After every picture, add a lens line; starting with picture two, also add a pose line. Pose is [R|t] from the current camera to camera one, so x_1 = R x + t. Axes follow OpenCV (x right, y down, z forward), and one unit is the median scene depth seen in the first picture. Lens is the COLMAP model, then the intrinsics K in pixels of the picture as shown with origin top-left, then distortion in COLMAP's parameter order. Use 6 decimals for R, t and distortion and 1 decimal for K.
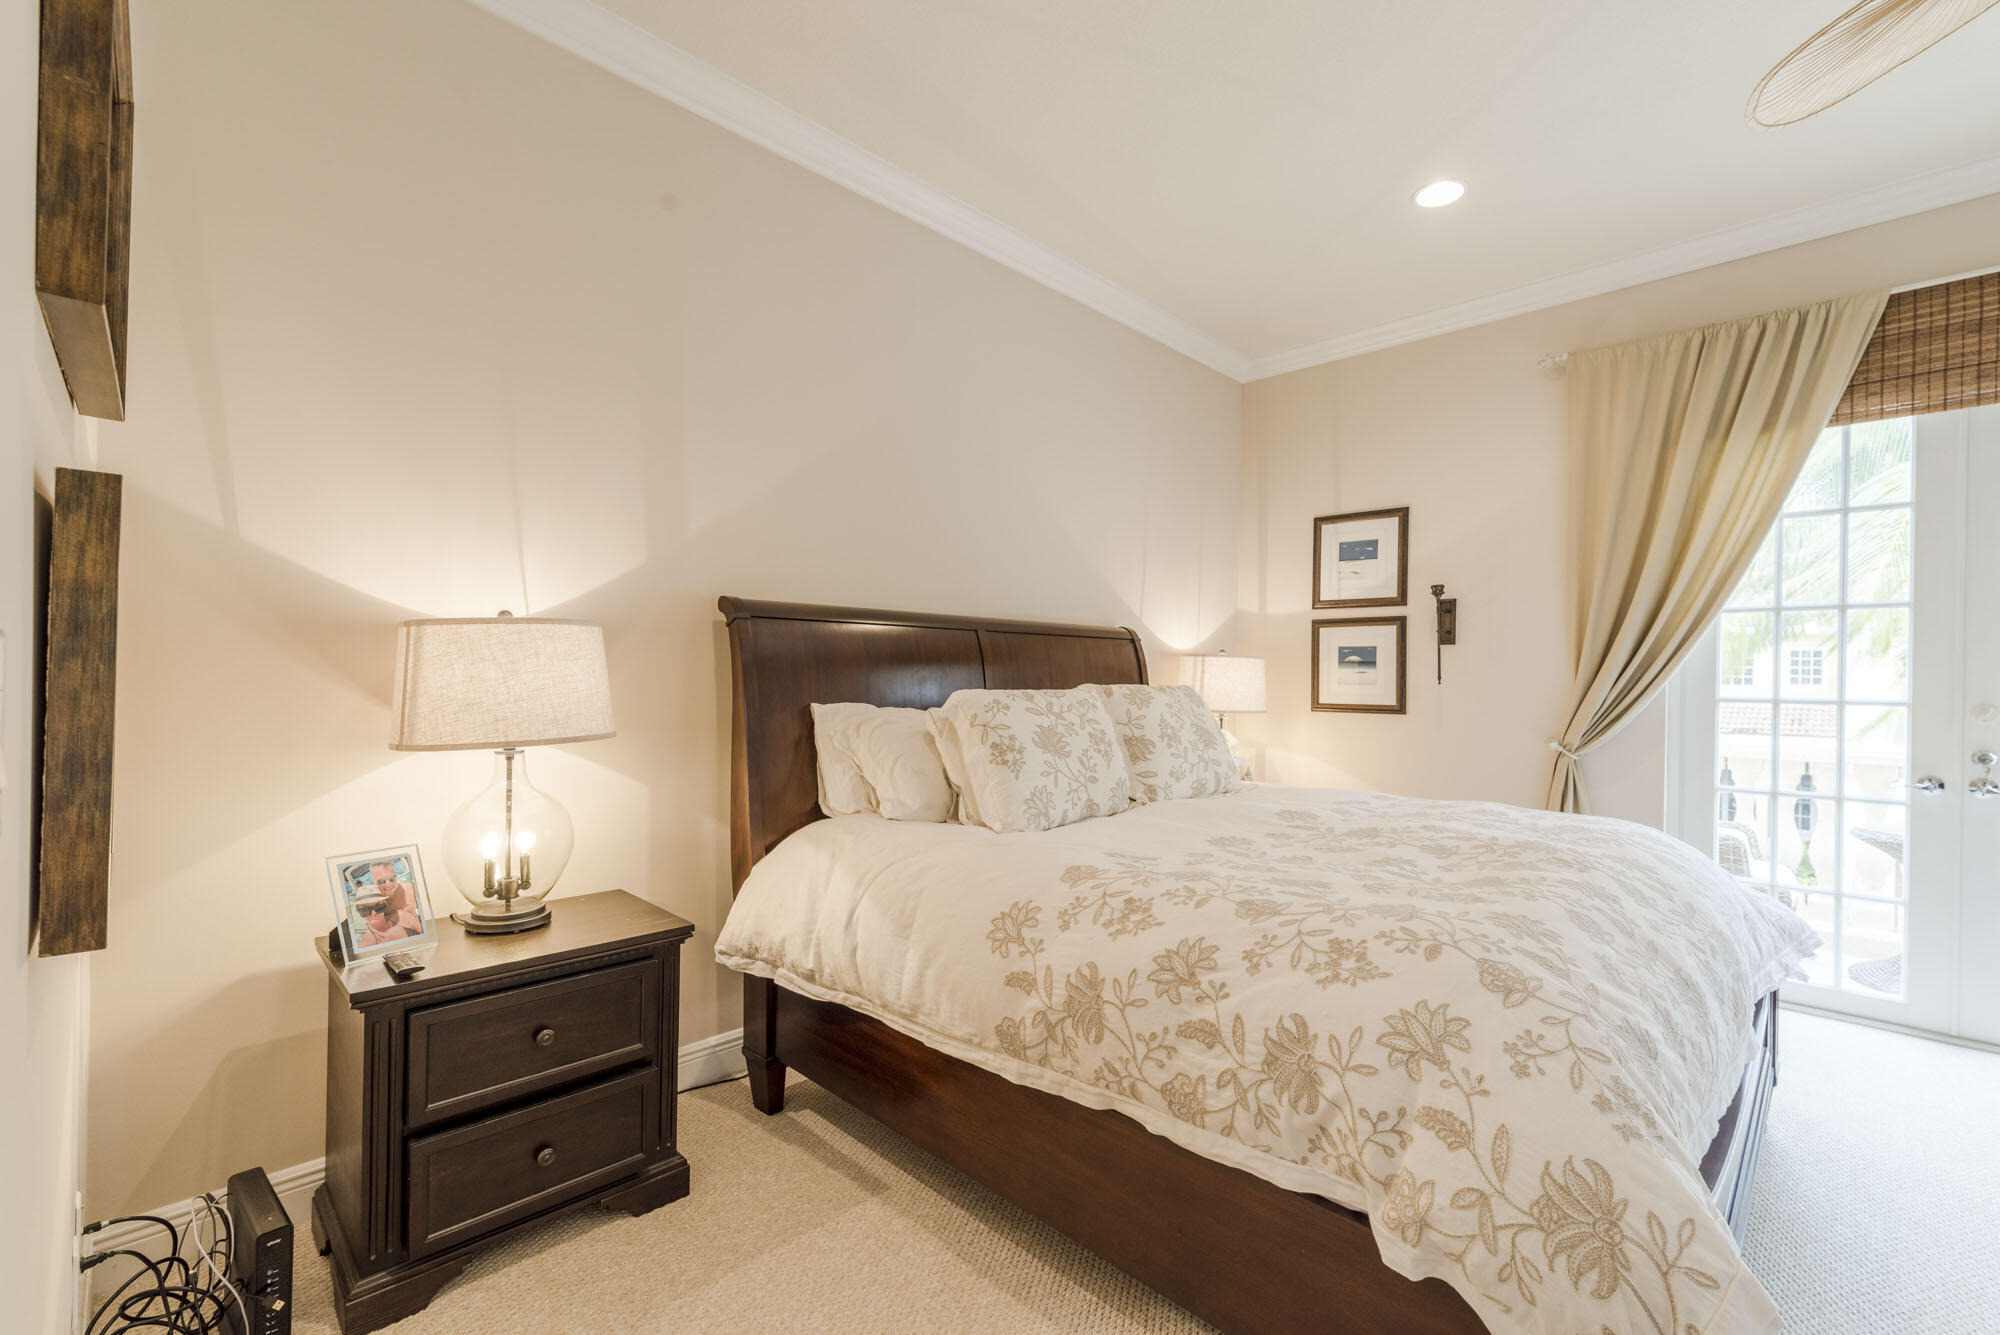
lens RADIAL K [[852.8, 0, 1020.7], [0, 852.8, 675.2], [0, 0, 1]] dist [0.001107, -0.000051]
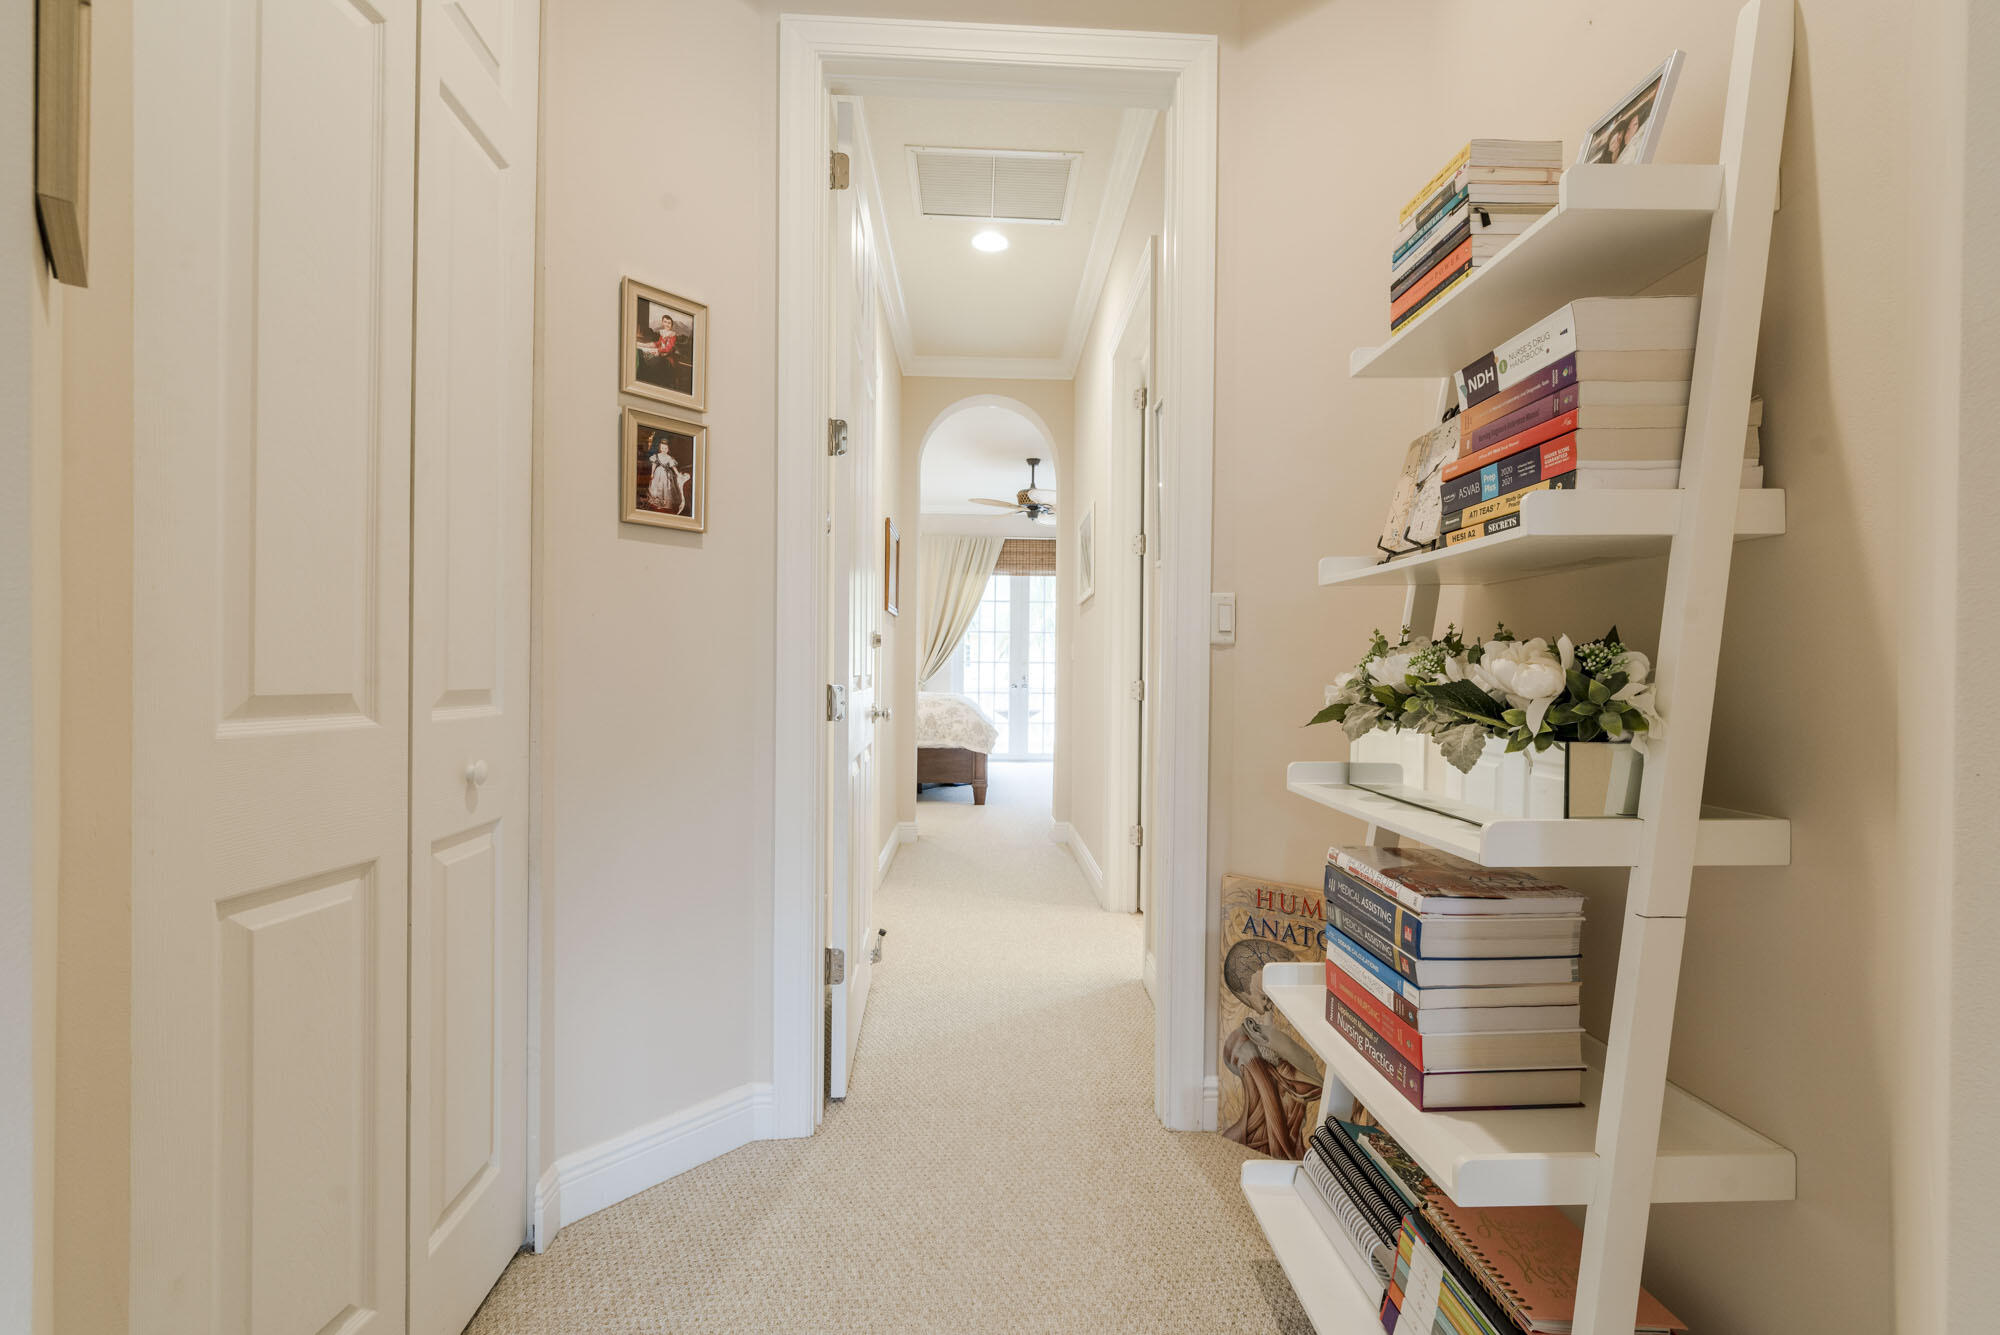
lens RADIAL K [[852.8, 0, 1020.7], [0, 852.8, 675.2], [0, 0, 1]] dist [0.001107, -0.000051]
pose [[0.679466, -0.007035, 0.733673, -1.769932], [0.000820, 0.999961, 0.008829, 0.069658], [-0.733707, -0.005397, 0.679445, -1.670932]]
